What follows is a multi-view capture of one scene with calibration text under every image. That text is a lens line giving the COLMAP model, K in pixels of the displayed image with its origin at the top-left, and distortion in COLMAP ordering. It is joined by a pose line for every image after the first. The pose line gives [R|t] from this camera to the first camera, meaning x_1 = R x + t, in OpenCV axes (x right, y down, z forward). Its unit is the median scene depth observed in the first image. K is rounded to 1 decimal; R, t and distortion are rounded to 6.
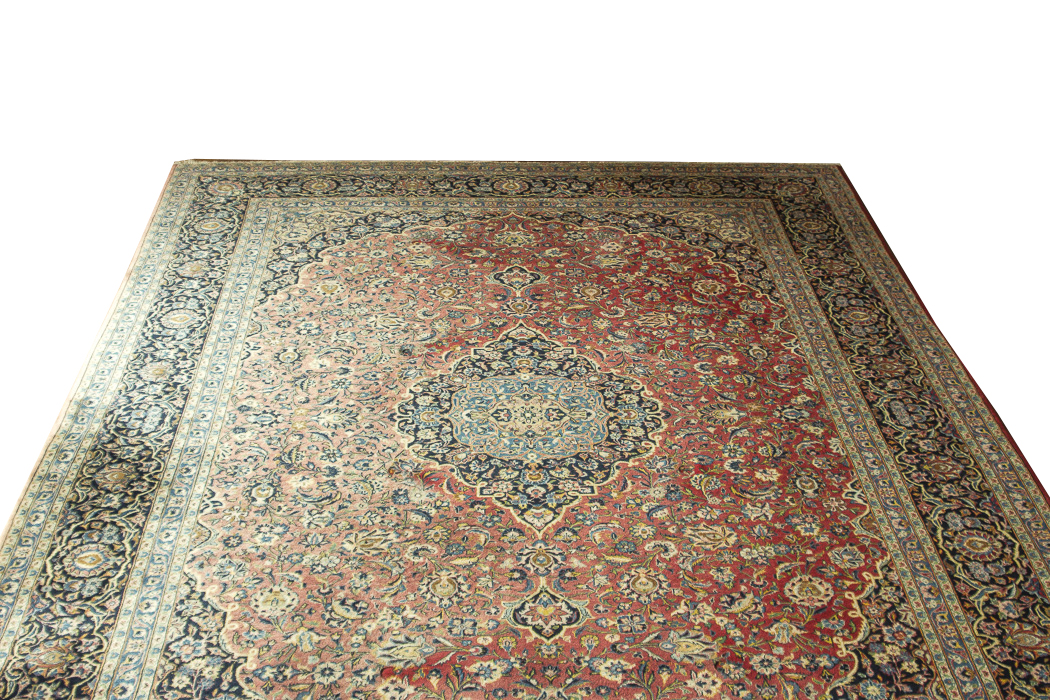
lens RADIAL K [[1316.0, 0, 525.0], [0, 1316.0, 350.0], [0, 0, 1]] dist [-0.166533, 0.148546]
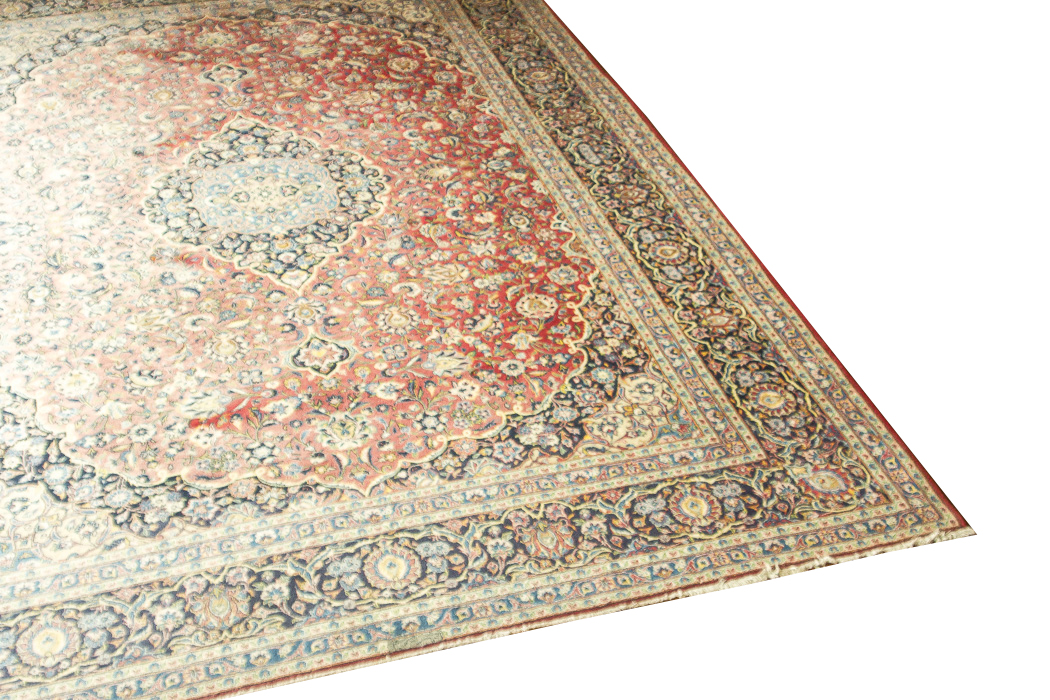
lens RADIAL K [[1316.0, 0, 525.0], [0, 1316.0, 350.0], [0, 0, 1]] dist [-0.166533, 0.148546]
pose [[0.959464, -0.149844, 0.238695, -0.072105], [0.112402, 0.980124, 0.163472, 0.024136], [-0.258446, -0.130016, 0.957236, -0.127218]]
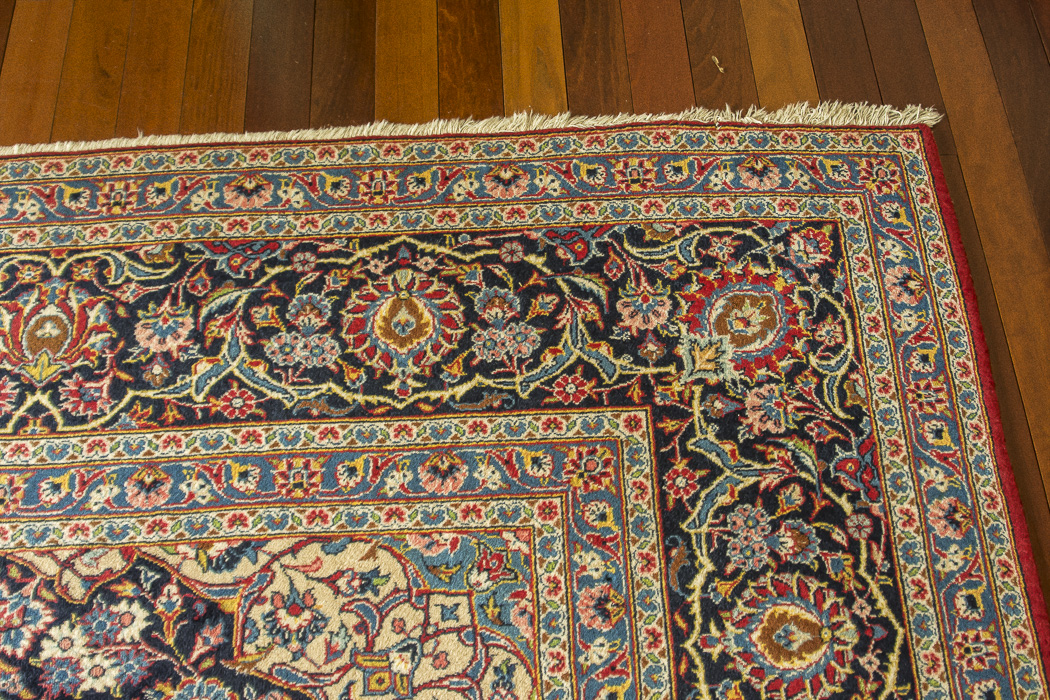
lens RADIAL K [[1316.0, 0, 525.0], [0, 1316.0, 350.0], [0, 0, 1]] dist [-0.166533, 0.148546]
pose [[0.999818, -0.015396, 0.011267, 0.228010], [0.007639, 0.864217, 0.503061, -0.362403], [-0.017482, -0.502884, 0.864177, 1.110850]]
